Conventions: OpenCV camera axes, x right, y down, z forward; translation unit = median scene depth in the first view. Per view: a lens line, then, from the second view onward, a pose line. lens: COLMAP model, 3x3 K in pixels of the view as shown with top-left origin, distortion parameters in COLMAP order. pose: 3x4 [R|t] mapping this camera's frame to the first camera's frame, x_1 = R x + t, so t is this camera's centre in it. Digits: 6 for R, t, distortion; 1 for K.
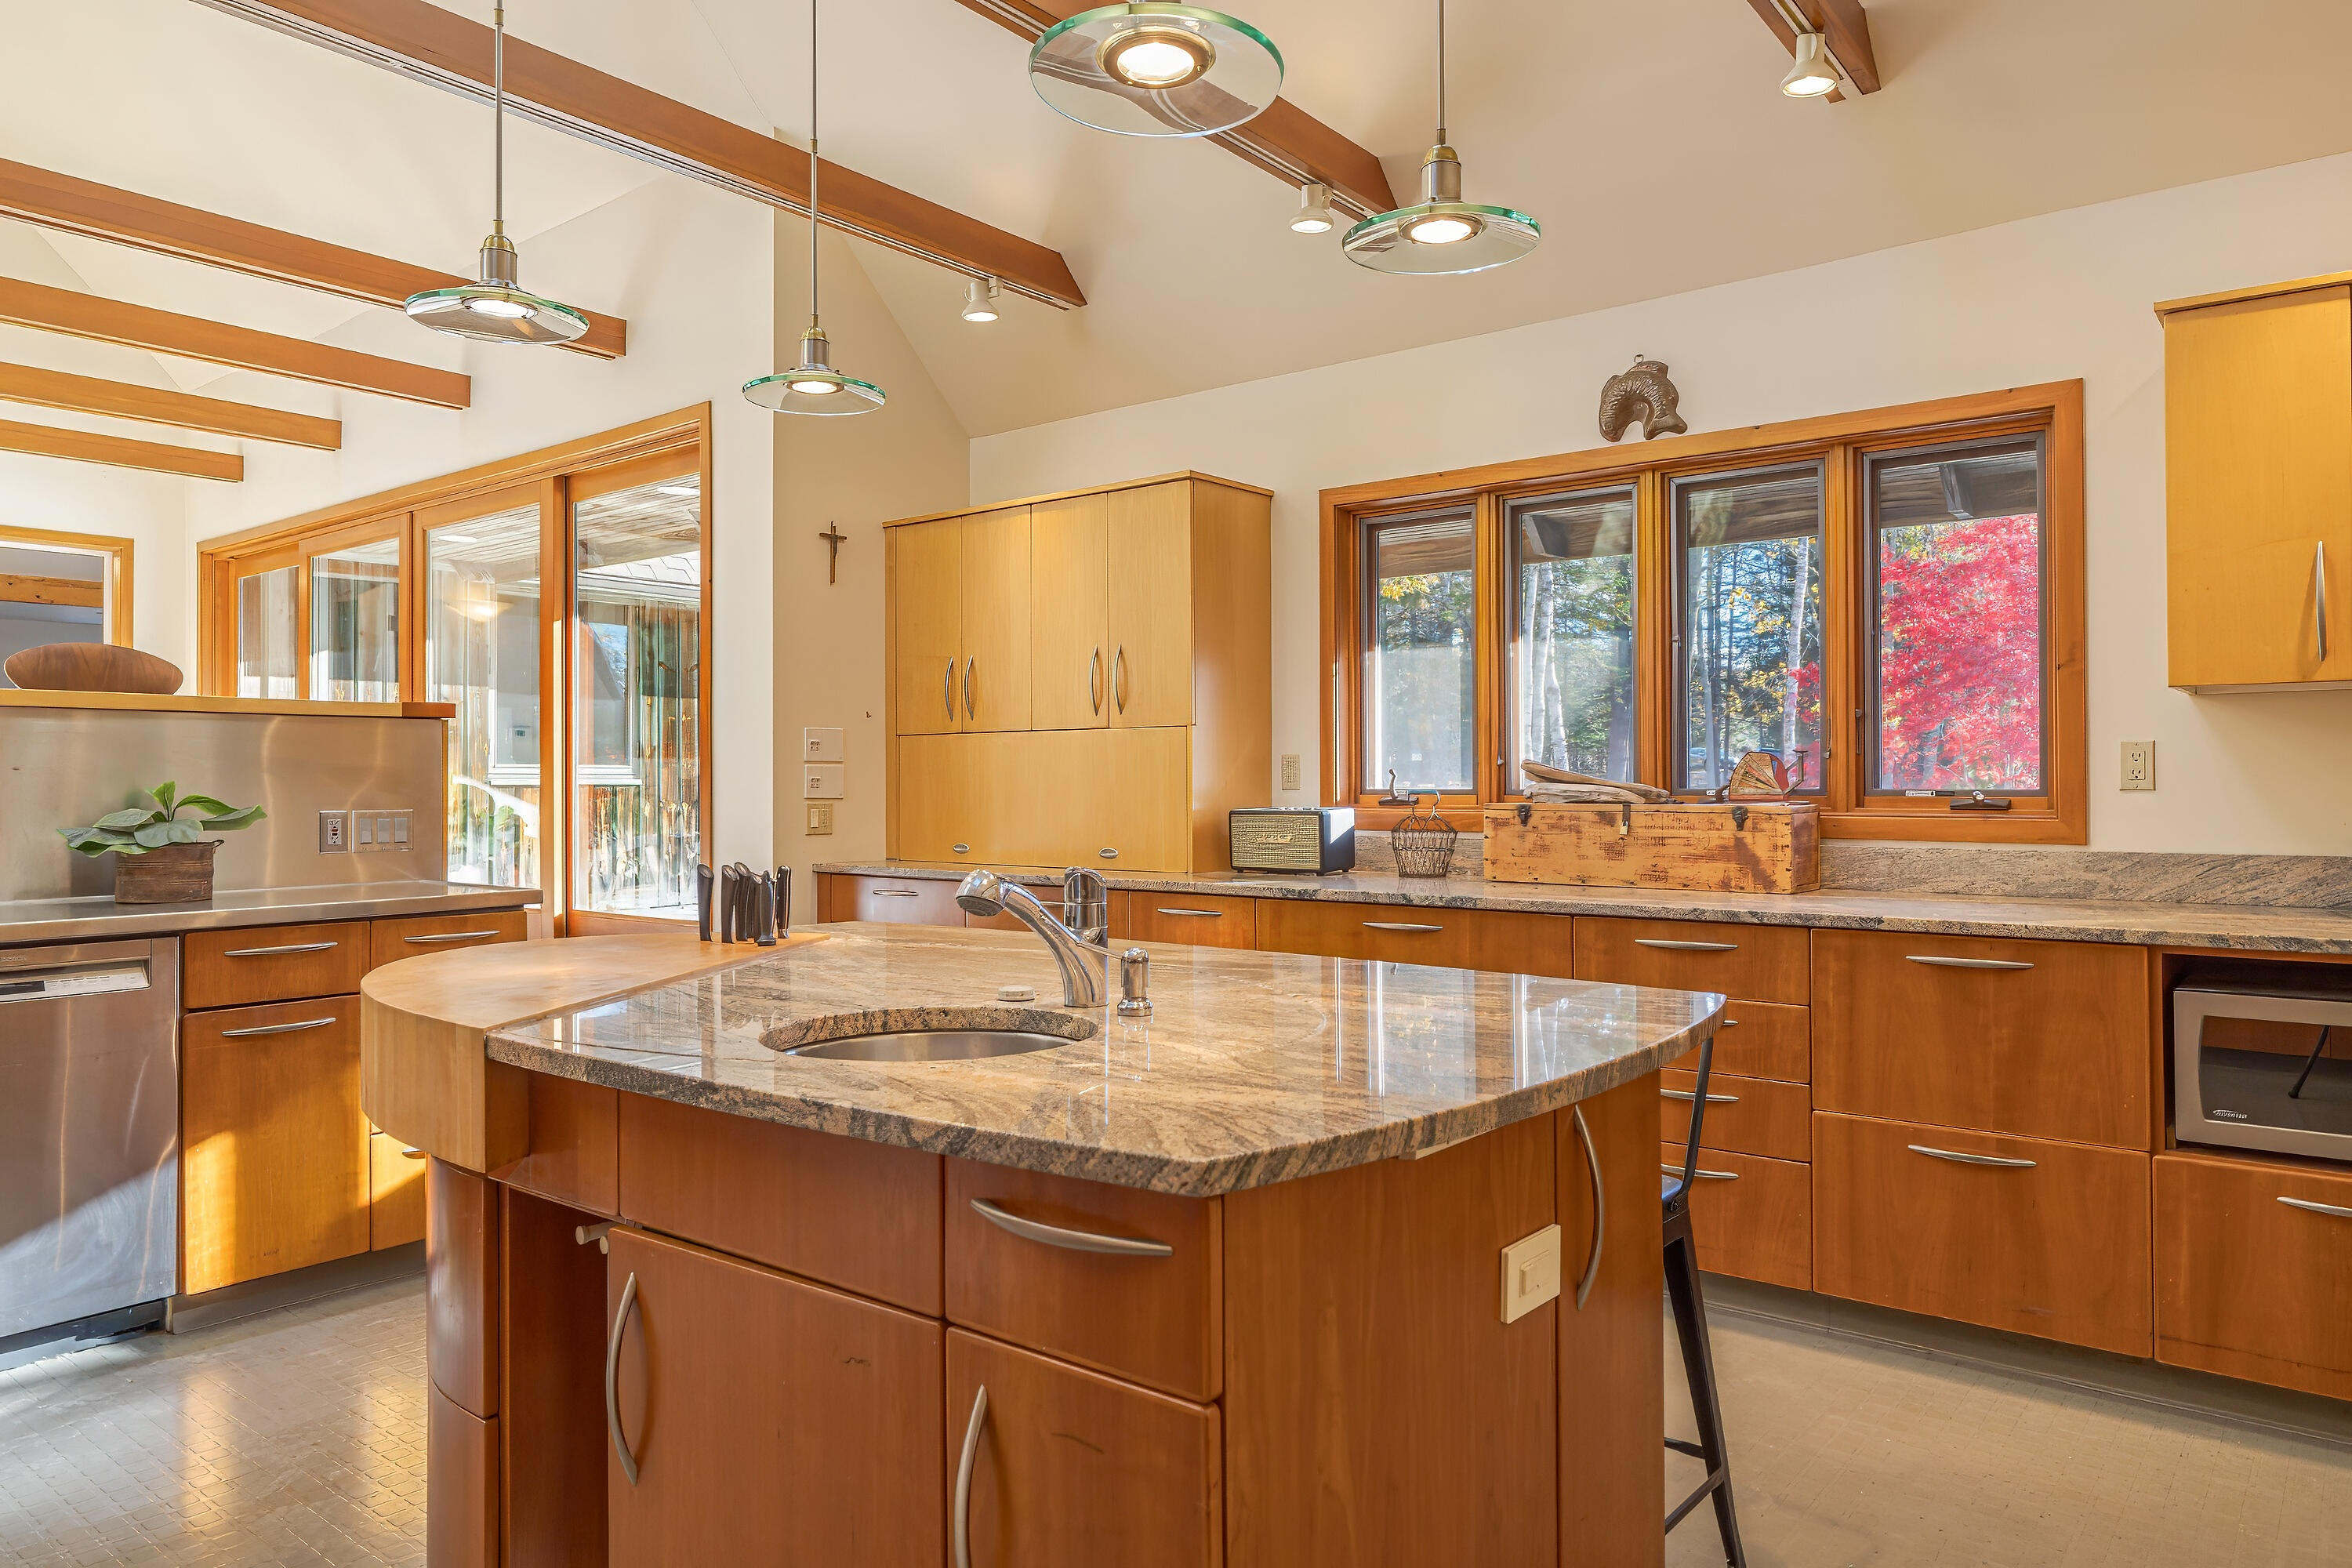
lens RADIAL K [[1530.6, 0, 1174.0], [0, 1530.6, 765.4], [0, 0, 1]] dist [0.003486, -0.001328]
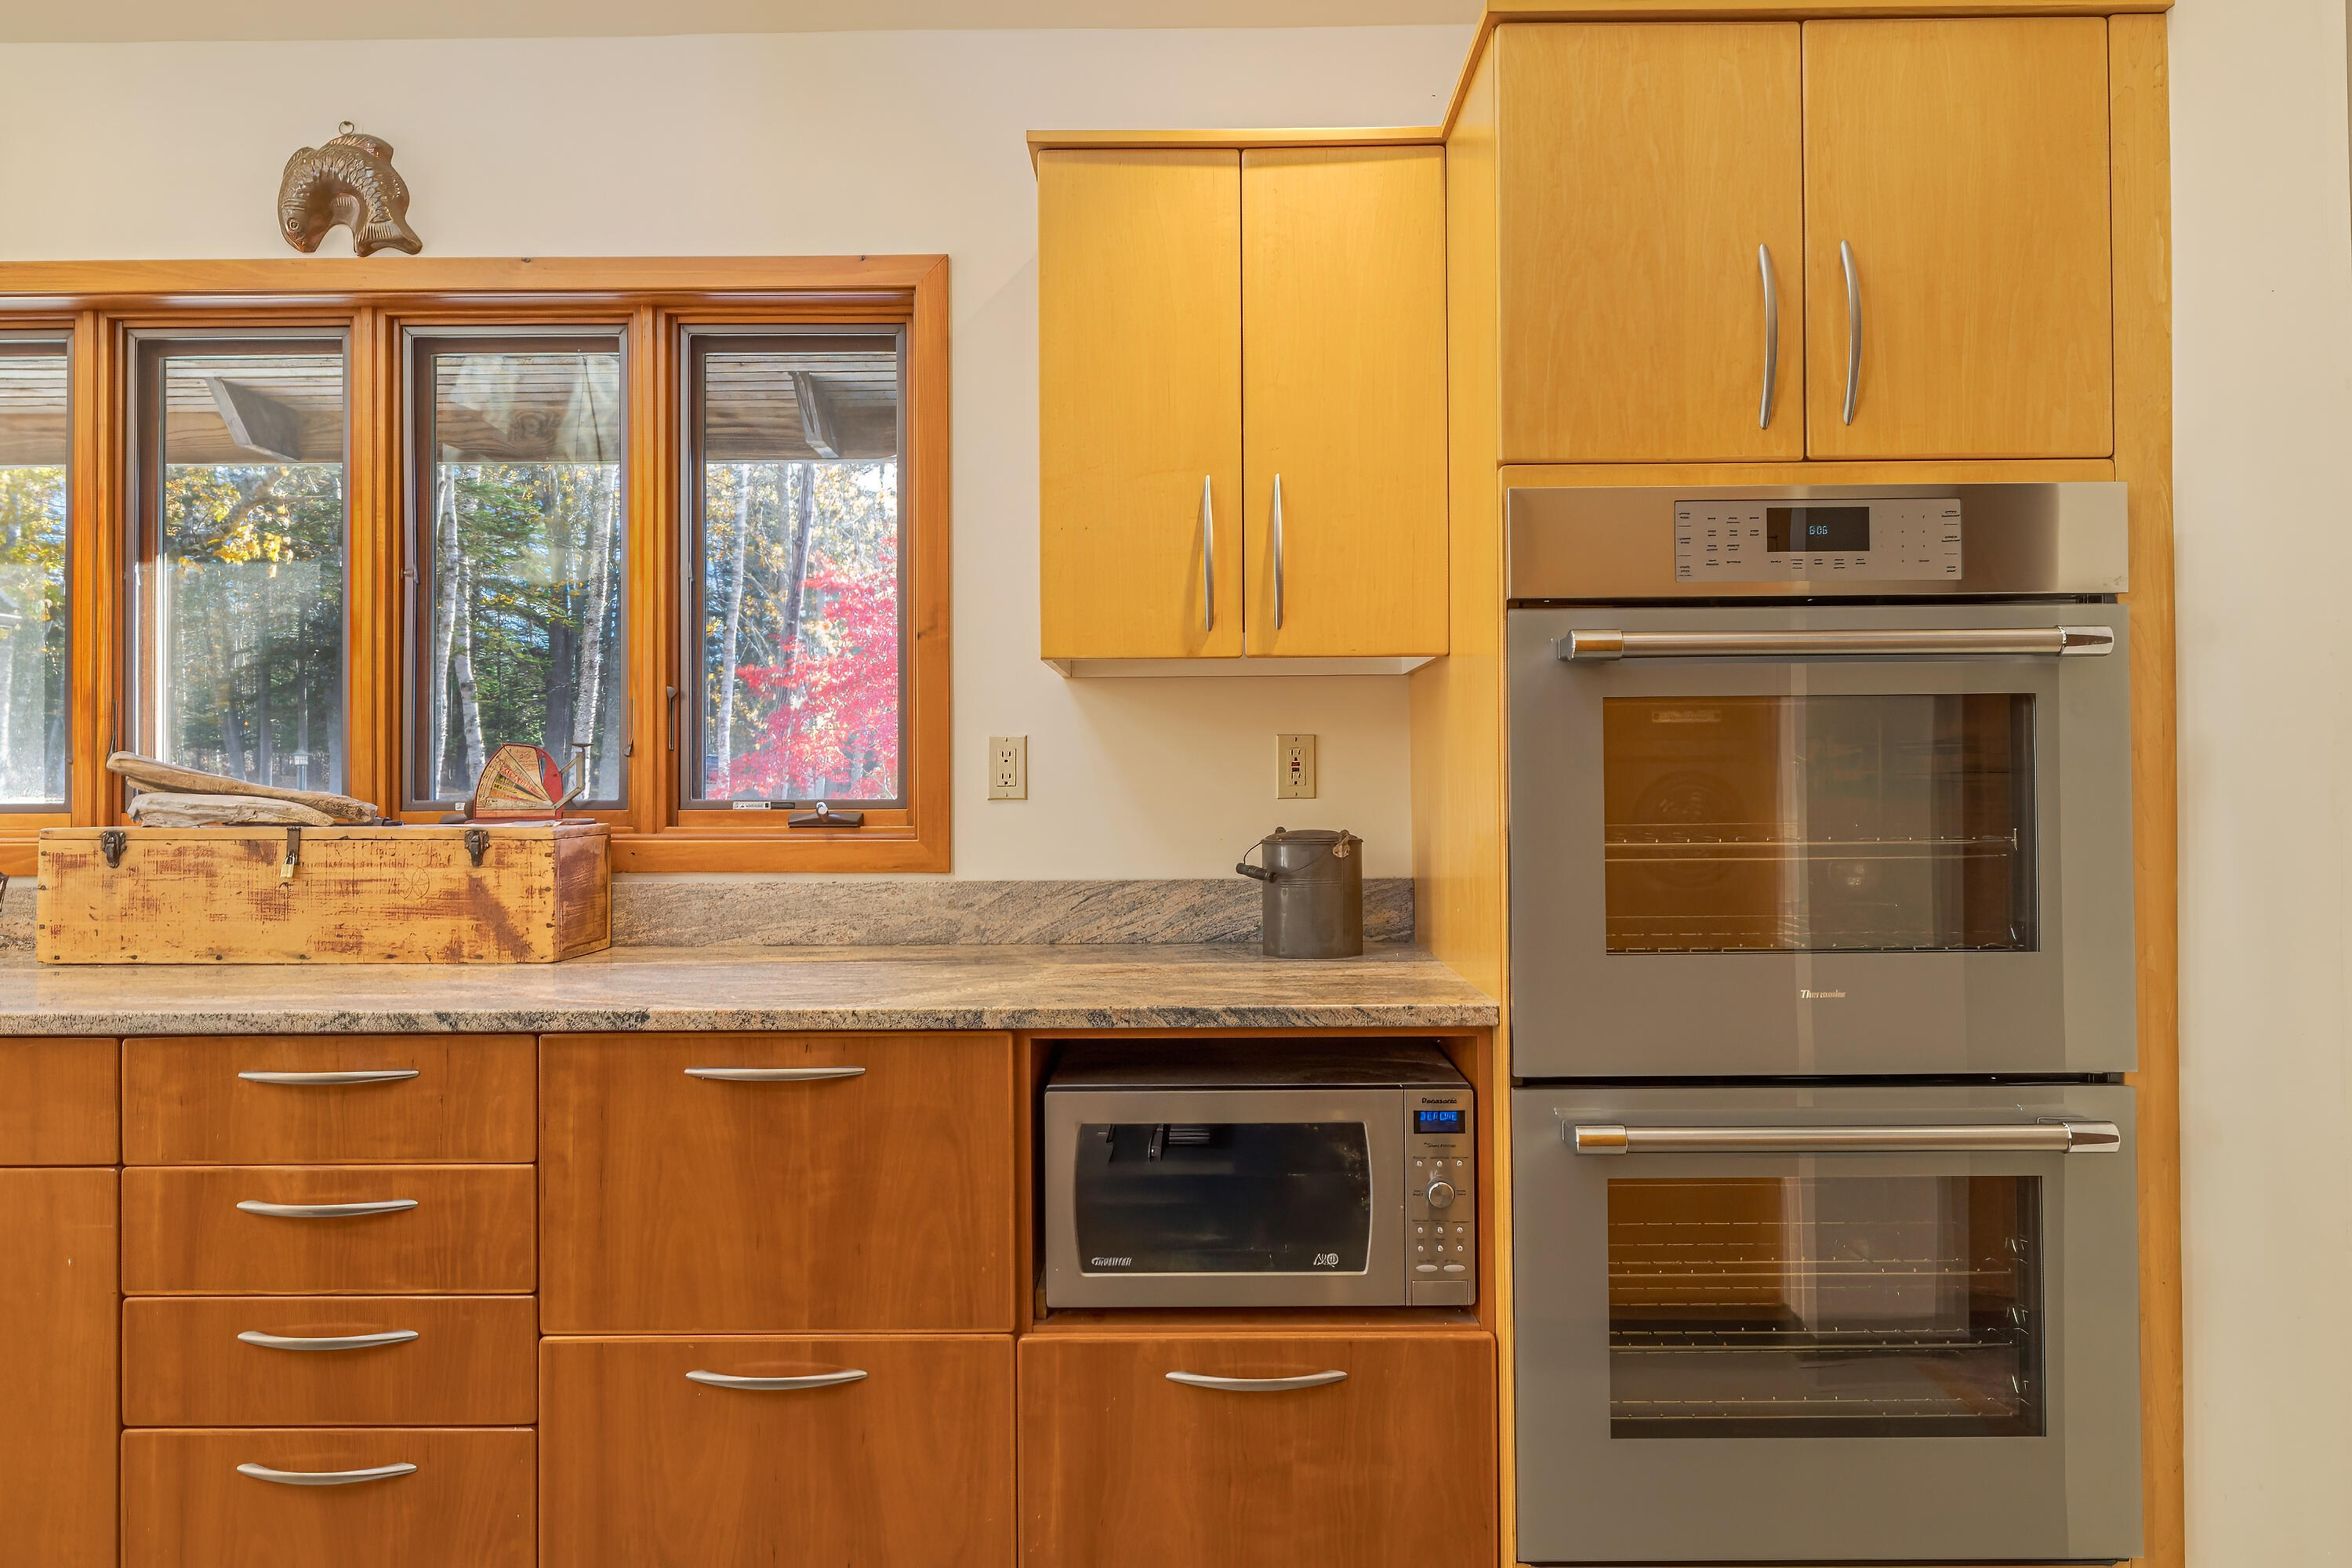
lens RADIAL K [[1530.6, 0, 1173.3], [0, 1530.6, 781.4], [0, 0, 1]] dist [0.003486, -0.001328]
pose [[0.791427, -0.000320, 0.611264, 0.229176], [-0.003577, 0.999980, 0.005155, 0.002806], [-0.611253, -0.006266, 0.791410, 0.347687]]
